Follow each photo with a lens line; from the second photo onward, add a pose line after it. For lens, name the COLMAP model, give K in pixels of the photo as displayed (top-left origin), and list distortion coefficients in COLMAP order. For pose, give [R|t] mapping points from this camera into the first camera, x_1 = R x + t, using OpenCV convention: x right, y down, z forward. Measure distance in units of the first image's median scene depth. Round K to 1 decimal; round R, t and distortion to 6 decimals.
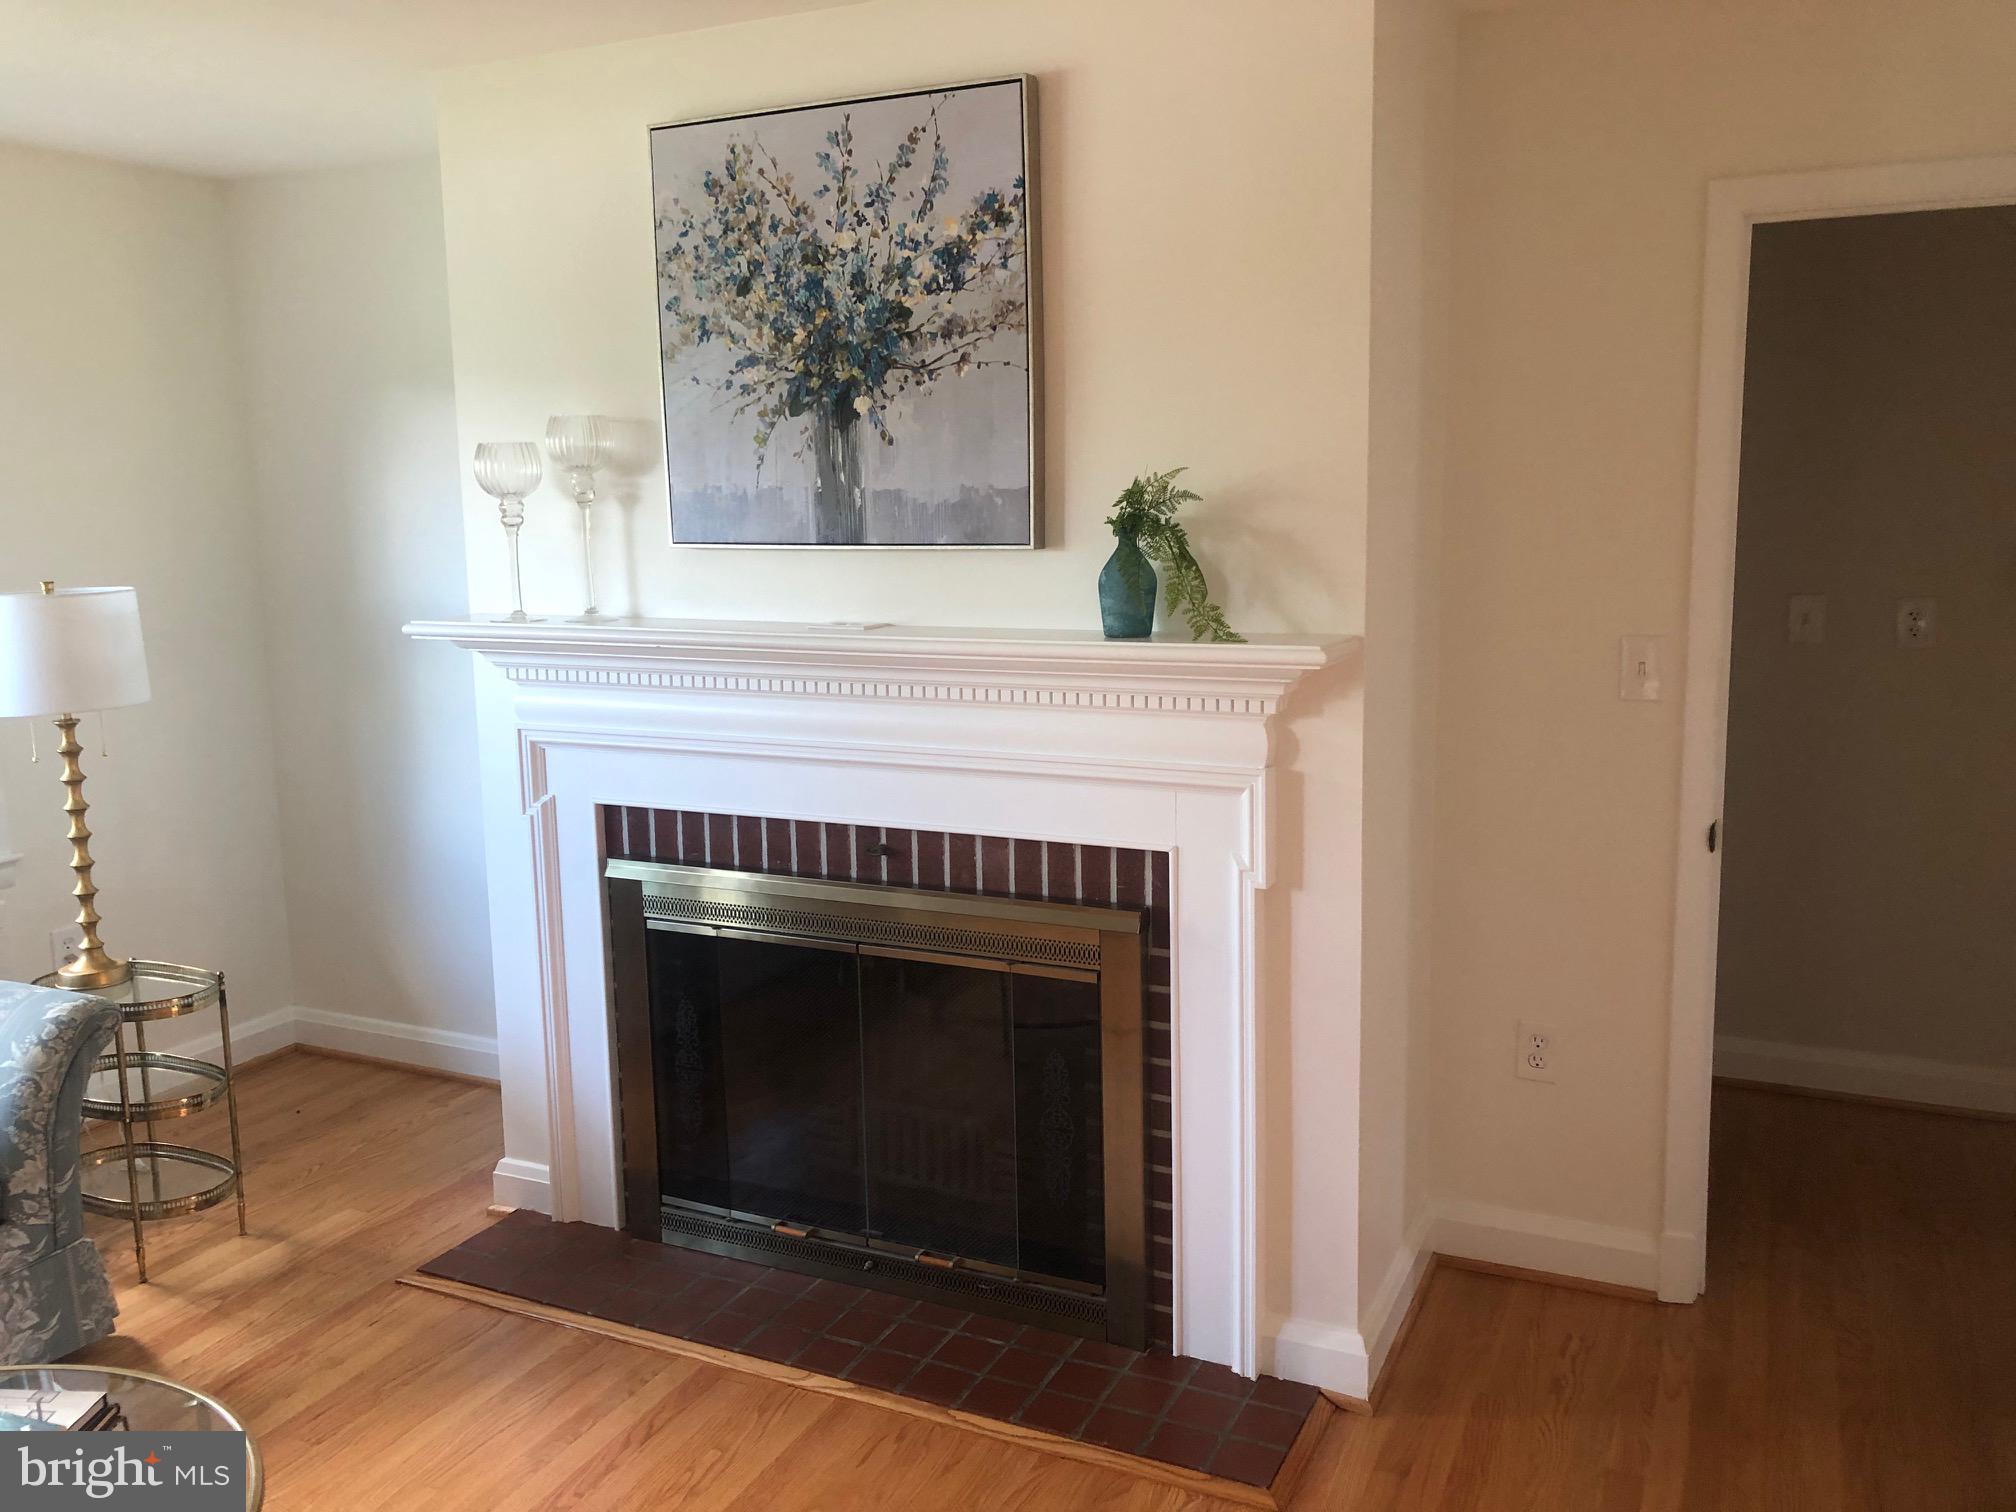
lens RADIAL K [[1644.2, 0, 1009.5], [0, 1644.2, 732.6], [0, 0, 1]] dist [0.025090, -0.008678]
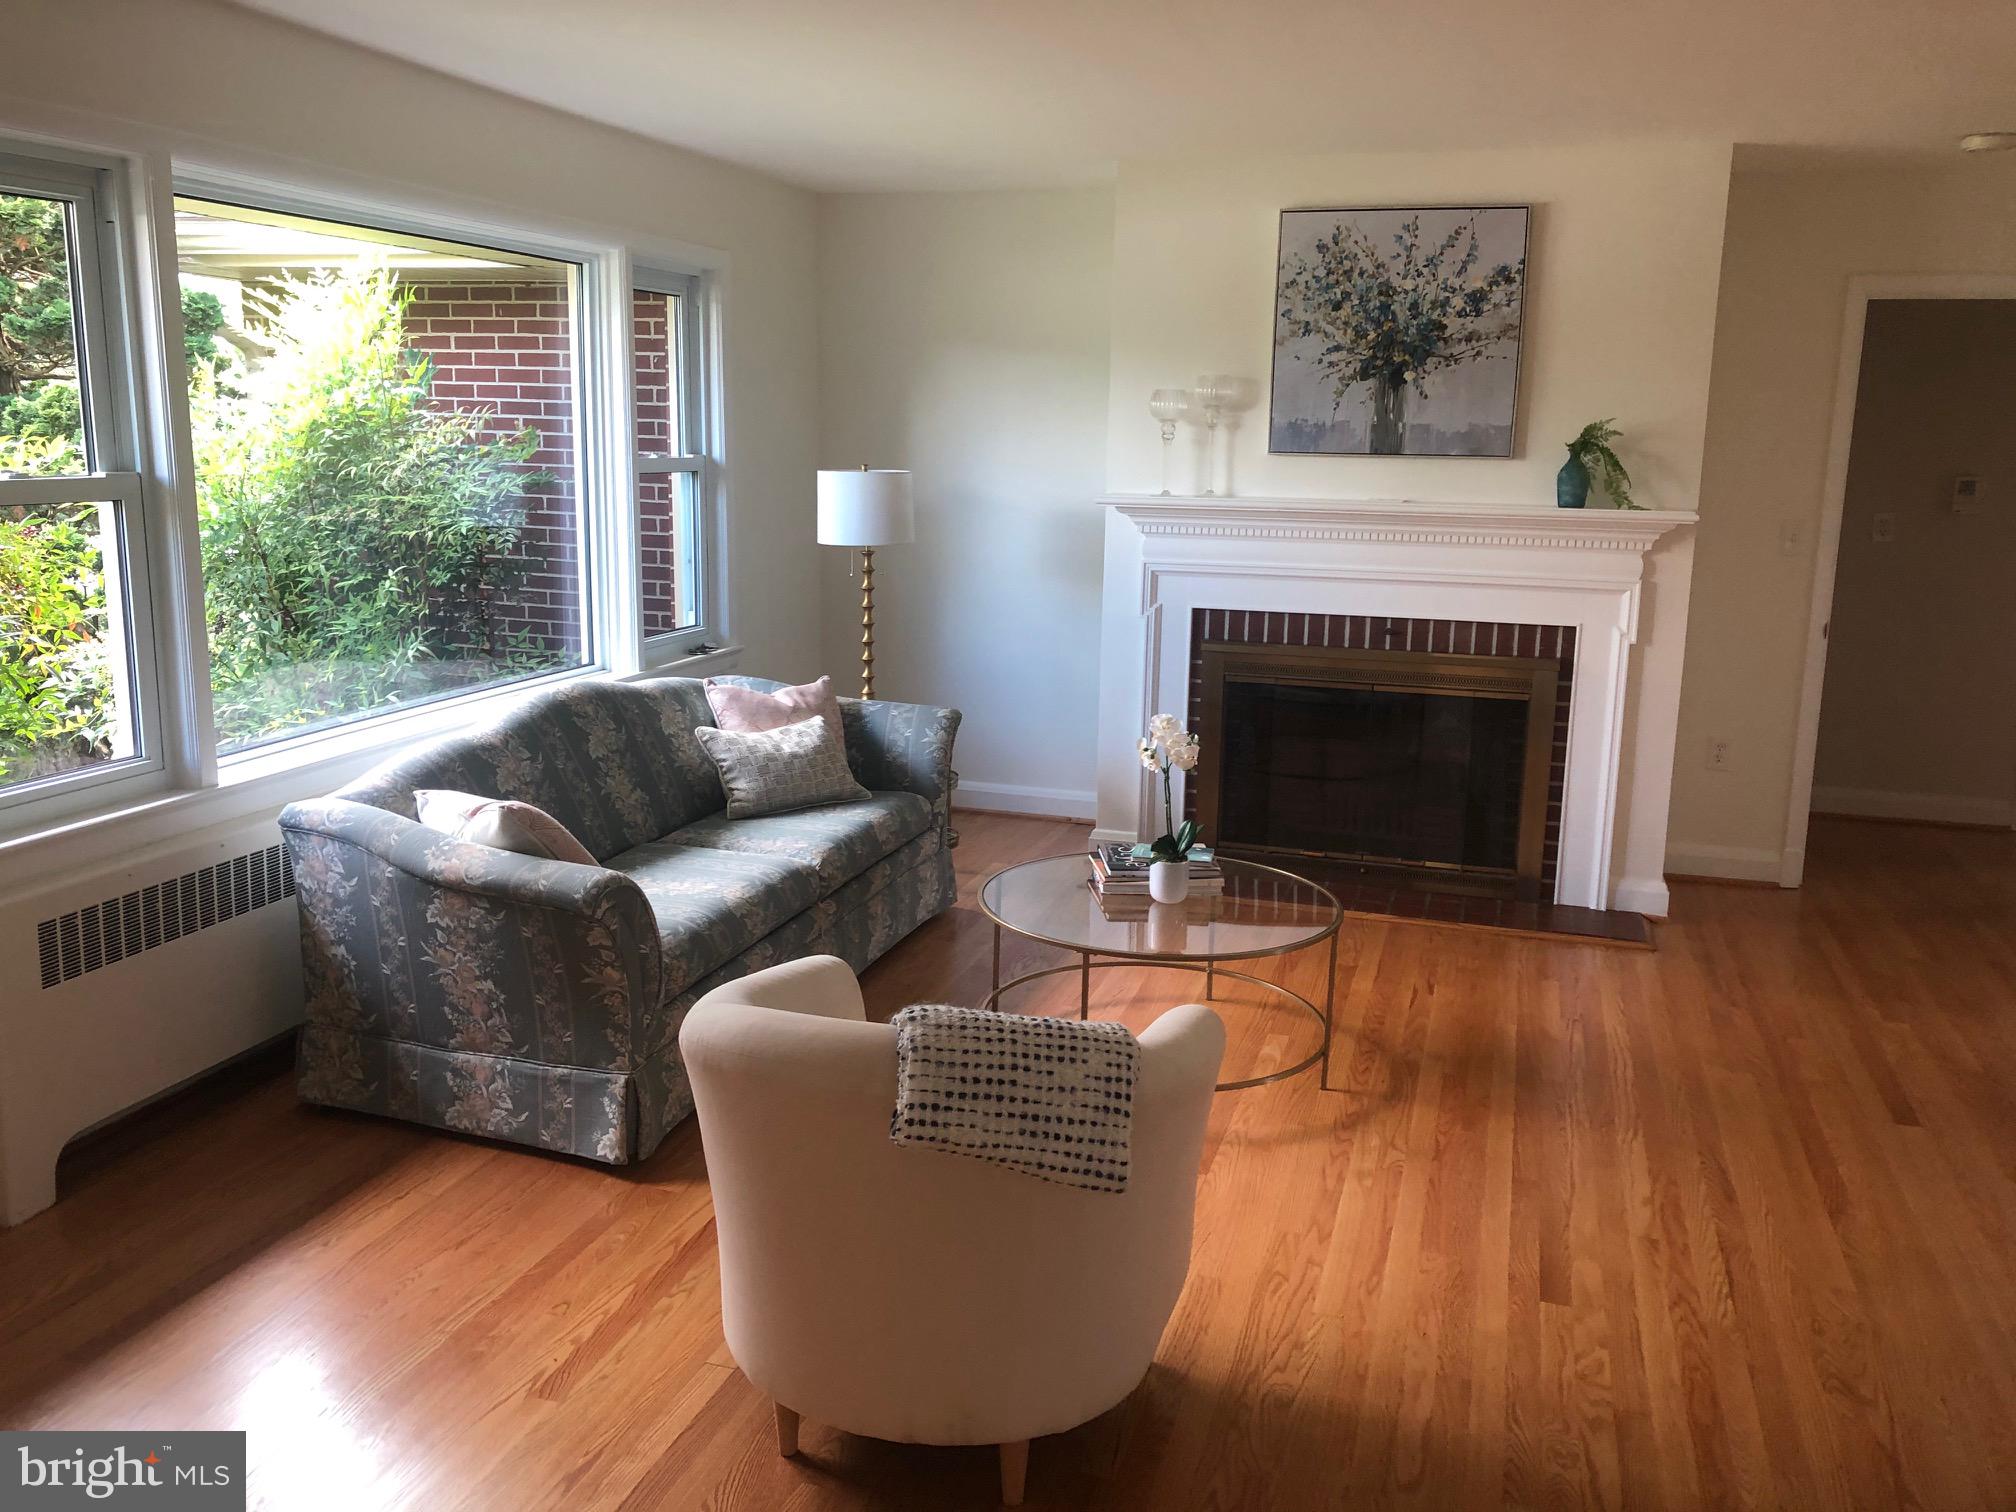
lens RADIAL K [[1644.2, 0, 1009.5], [0, 1644.2, 732.6], [0, 0, 1]] dist [0.025090, -0.008678]
pose [[0.988309, 0.009277, 0.152183, -0.792039], [-0.014188, 0.999412, 0.031217, 0.139652], [-0.151804, -0.033012, 0.987859, -0.724829]]
